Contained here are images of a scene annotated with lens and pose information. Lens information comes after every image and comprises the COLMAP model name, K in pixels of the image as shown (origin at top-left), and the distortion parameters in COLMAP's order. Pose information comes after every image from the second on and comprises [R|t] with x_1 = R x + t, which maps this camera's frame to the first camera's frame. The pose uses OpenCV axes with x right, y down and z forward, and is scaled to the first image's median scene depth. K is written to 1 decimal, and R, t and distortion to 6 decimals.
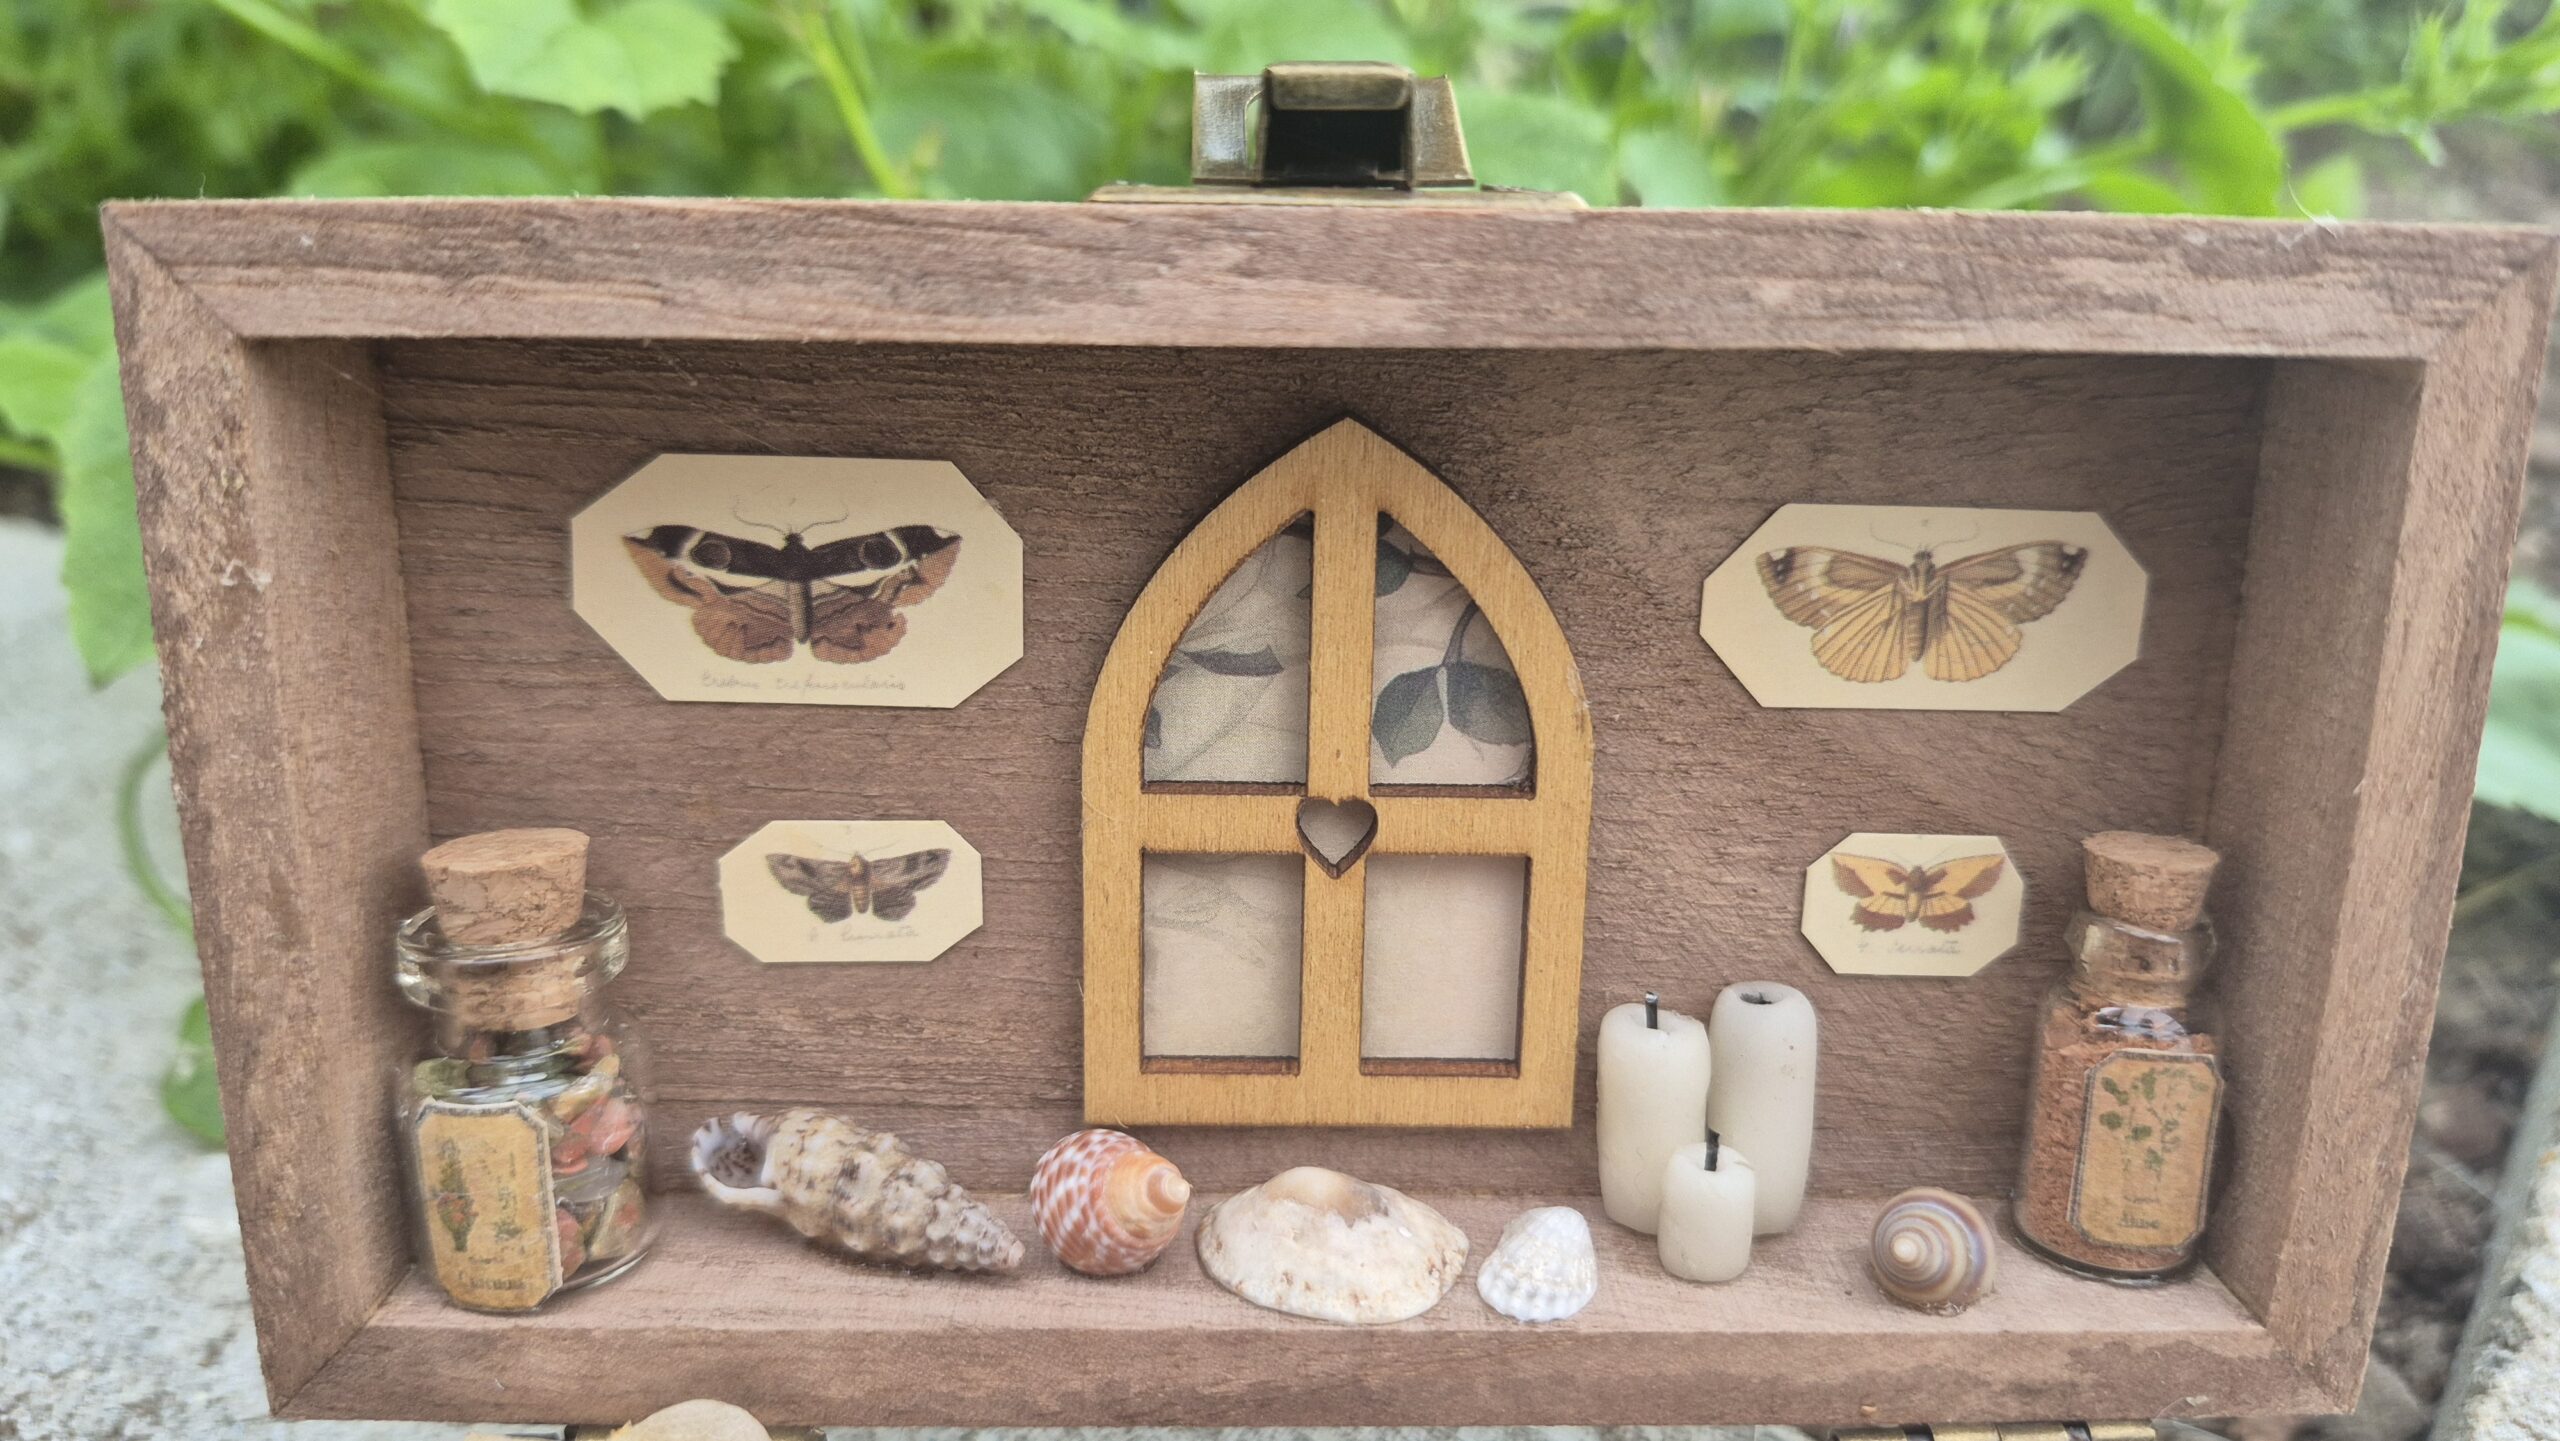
lens RADIAL K [[1901.2, 0, 1265.8], [0, 1901.2, 734.9], [0, 0, 1]] dist [0.081702, -0.244198]
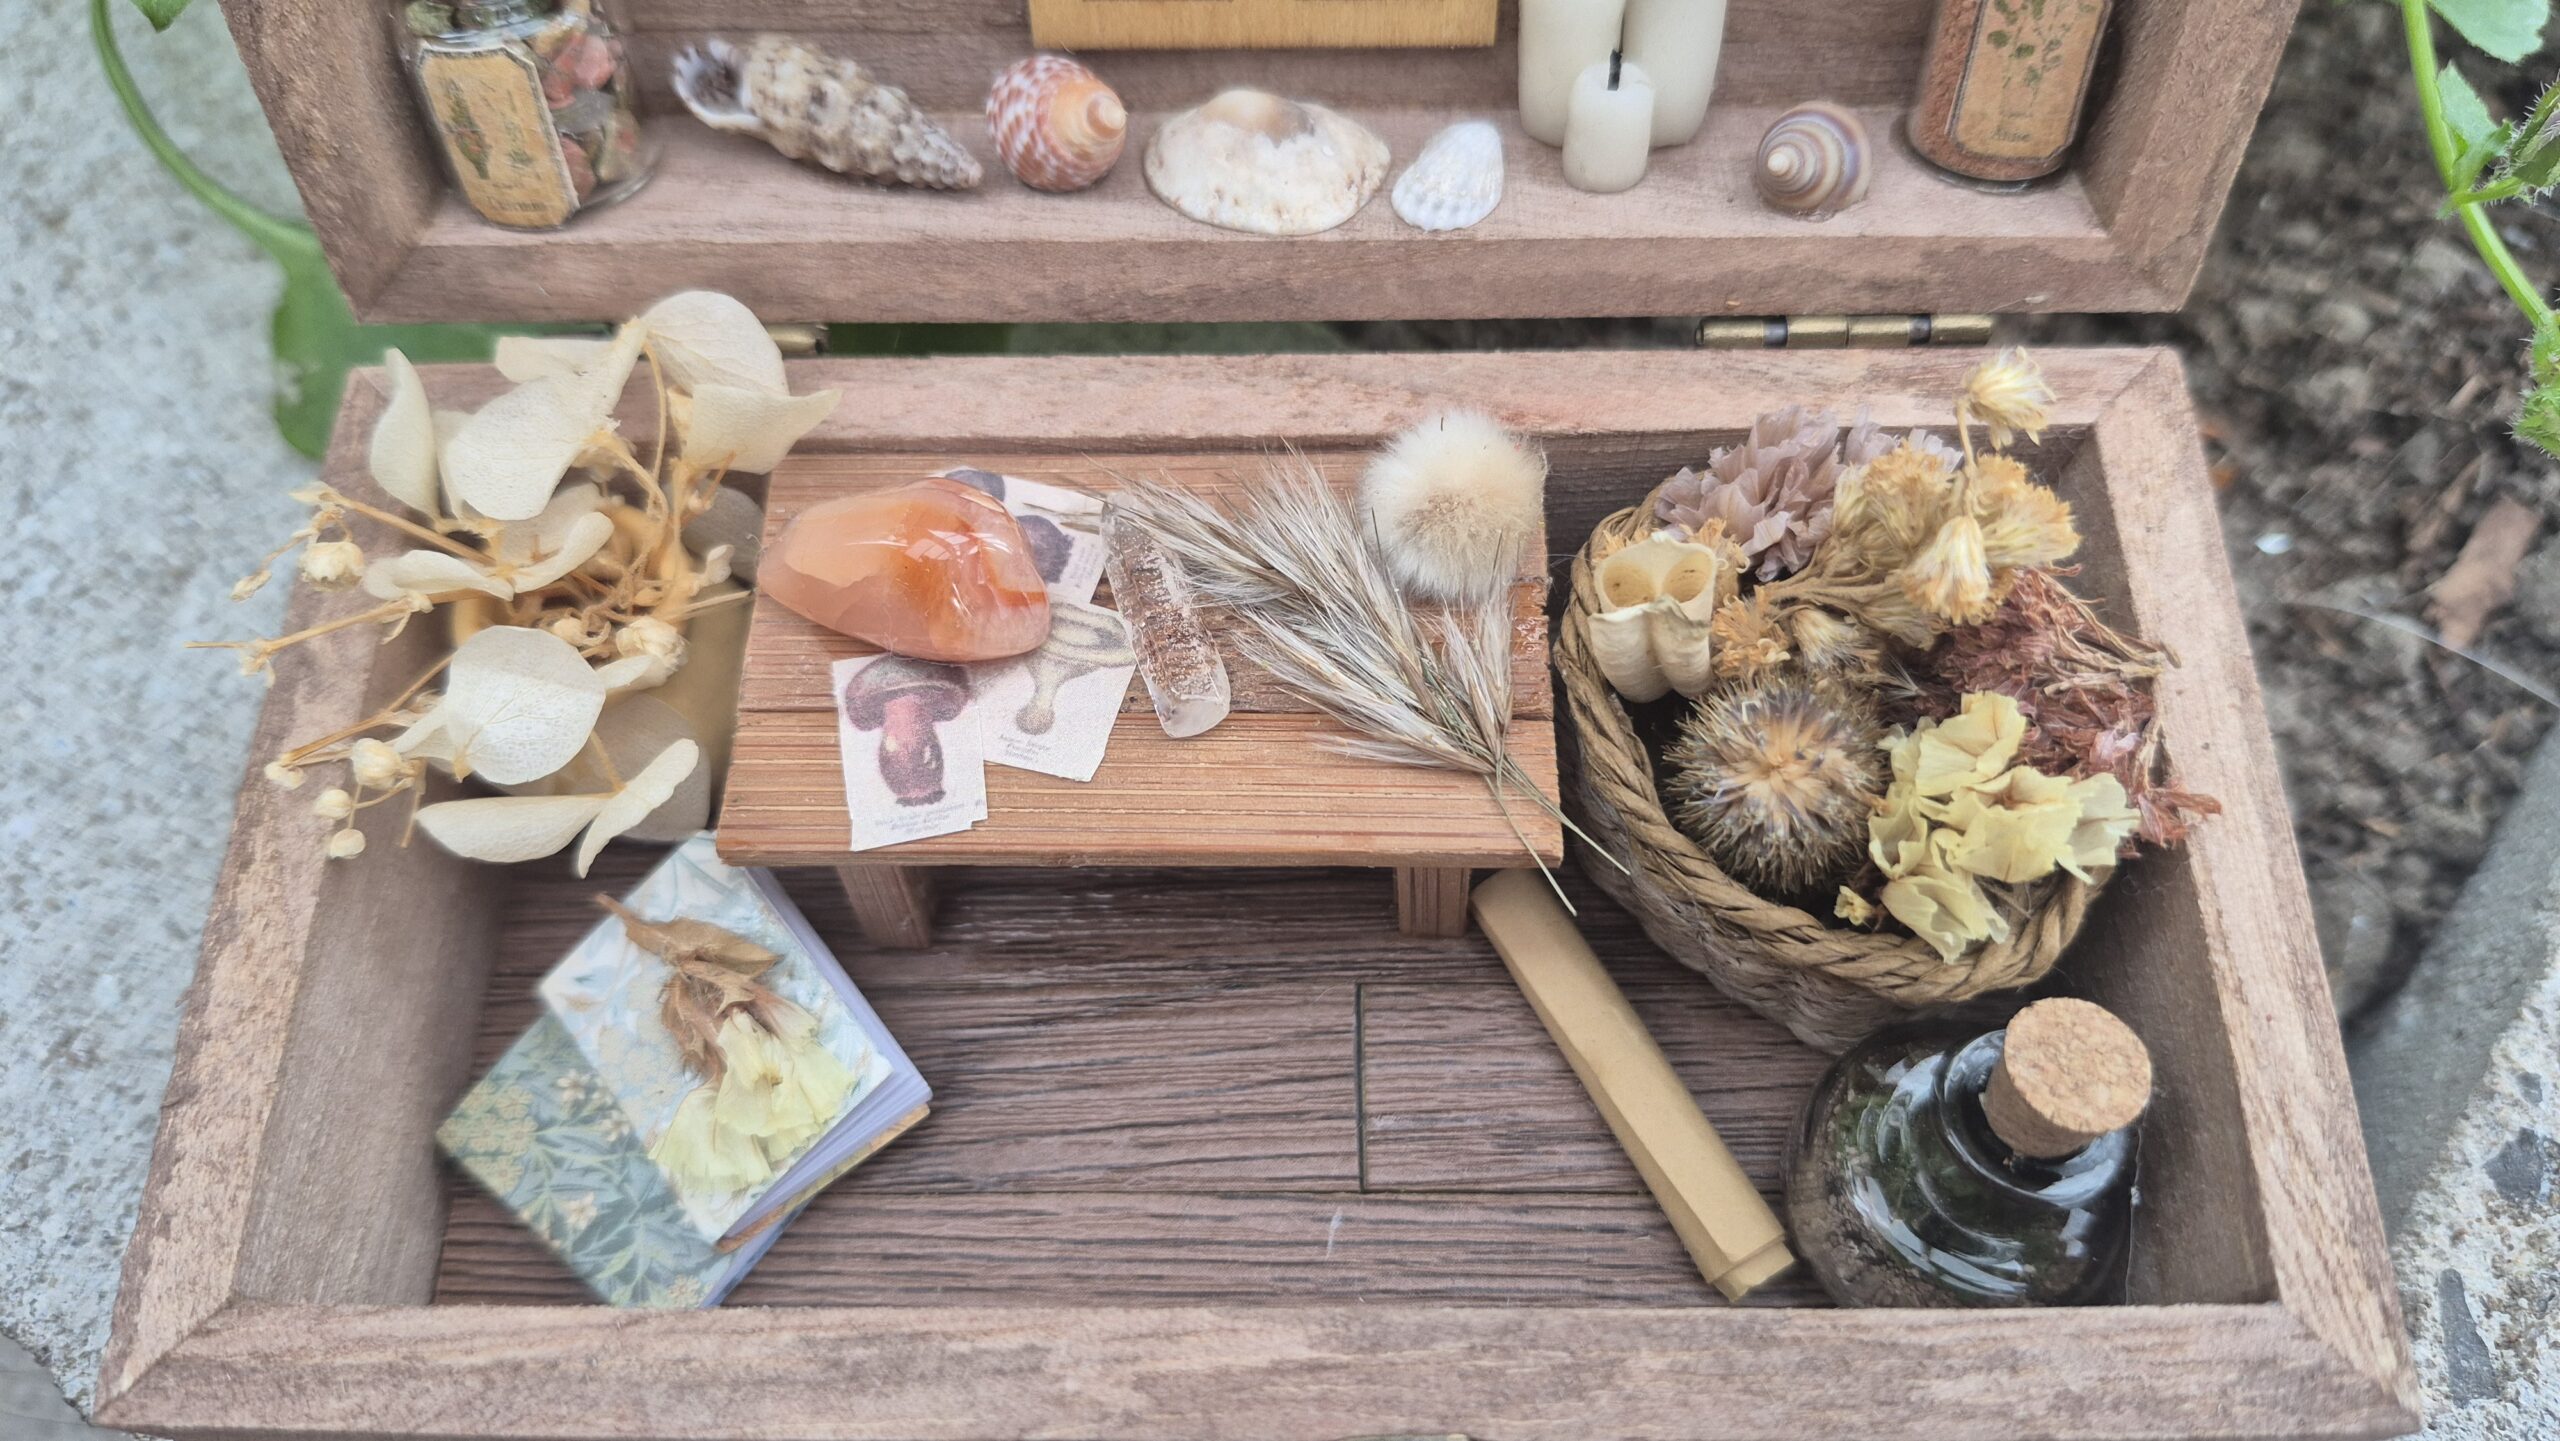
lens RADIAL K [[1896.0, 0, 1261.0], [0, 1896.0, 707.7], [0, 0, 1]] dist [0.089886, -0.265769]
pose [[0.998834, 0.004627, -0.048059, 0.090031], [0.022336, 0.838185, 0.544929, -0.068977], [0.042804, -0.545367, 0.837104, -0.092090]]
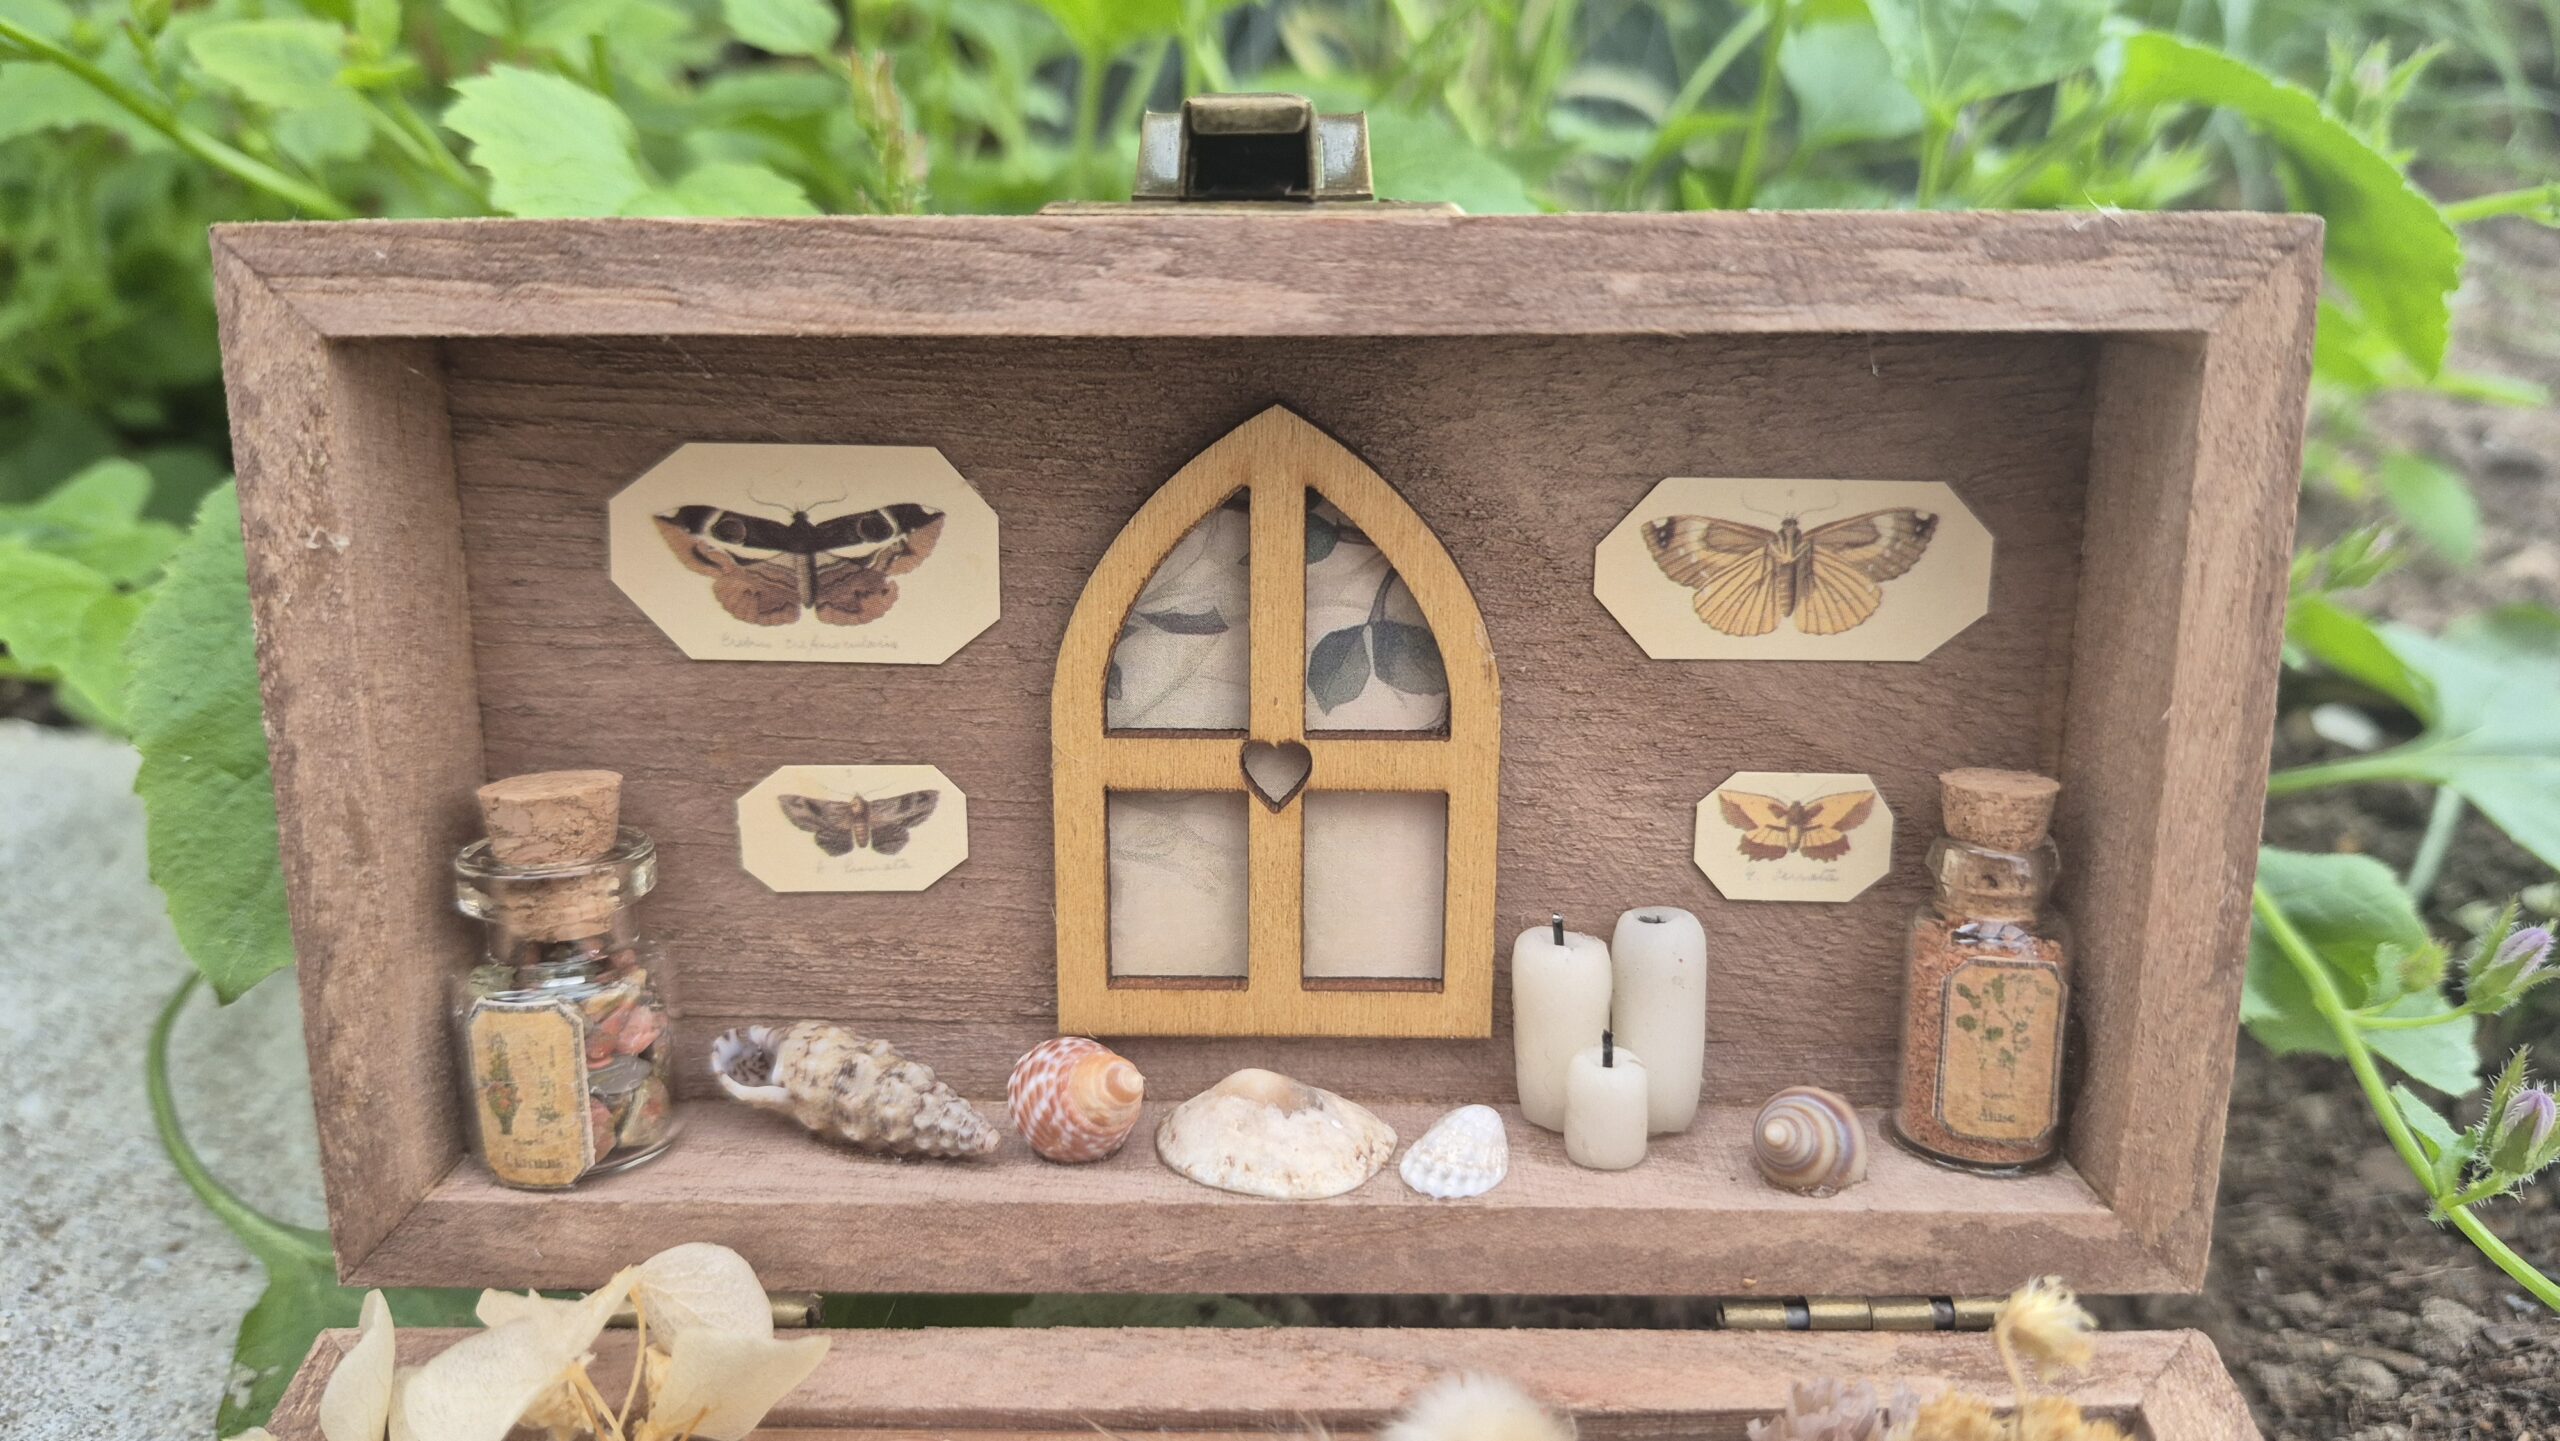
lens RADIAL K [[1883.2, 0, 1276.2], [0, 1883.2, 730.3], [0, 0, 1]] dist [0.109779, -0.301781]
pose [[0.999470, -0.005942, -0.032000, 0.075653], [0.004887, 0.999446, -0.032927, 0.065483], [0.032178, 0.032753, 0.998945, -0.128543]]
